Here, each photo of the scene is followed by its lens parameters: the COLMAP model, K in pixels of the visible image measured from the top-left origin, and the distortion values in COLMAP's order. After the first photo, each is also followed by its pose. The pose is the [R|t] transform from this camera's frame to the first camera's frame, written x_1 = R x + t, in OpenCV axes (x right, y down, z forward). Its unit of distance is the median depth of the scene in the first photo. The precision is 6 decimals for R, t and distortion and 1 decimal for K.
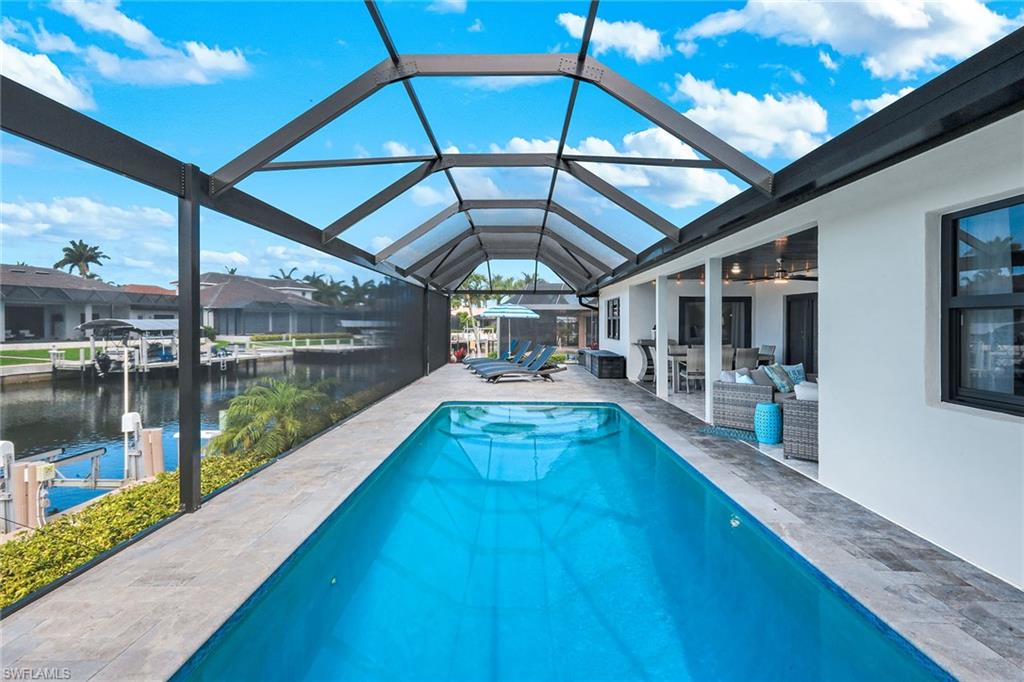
lens RADIAL K [[503.6, 0, 510.0], [0, 503.6, 341.6], [0, 0, 1]] dist [-0.004849, 0.002260]
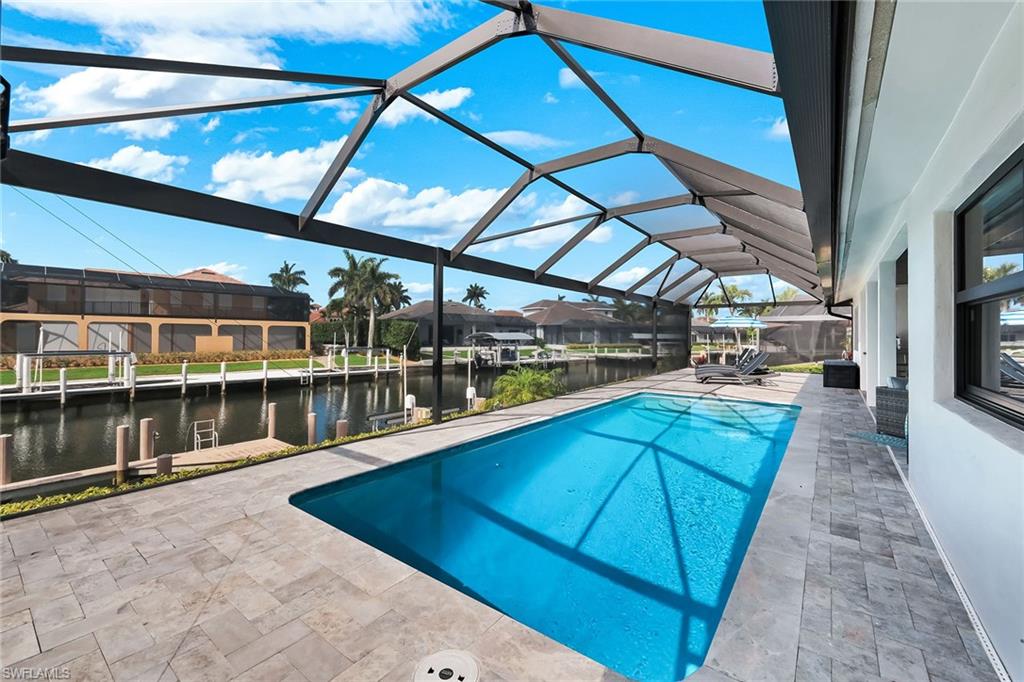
lens RADIAL K [[421.1, 0, 508.1], [0, 421.1, 340.8], [0, 0, 1]] dist [-0.001395, -0.000348]
pose [[0.804517, 0.007374, -0.593884, 0.180408], [-0.023163, 0.999552, -0.018968, 0.012872], [0.593478, 0.029016, 0.804327, -0.052437]]
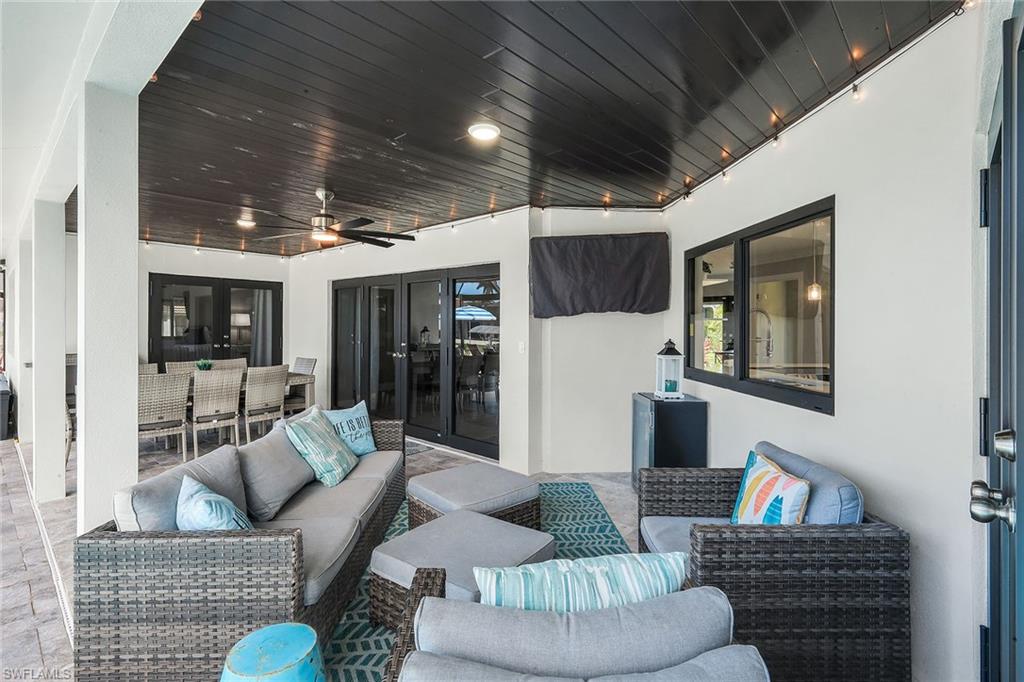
lens RADIAL K [[489.7, 0, 501.9], [0, 489.7, 324.6], [0, 0, 1]] dist [0.001625, 0.000568]
pose [[0.671427, 0.007889, 0.741029, 0.209509], [0.021750, 0.999303, -0.030346, -0.010744], [-0.740752, 0.036493, 0.670787, 0.383305]]
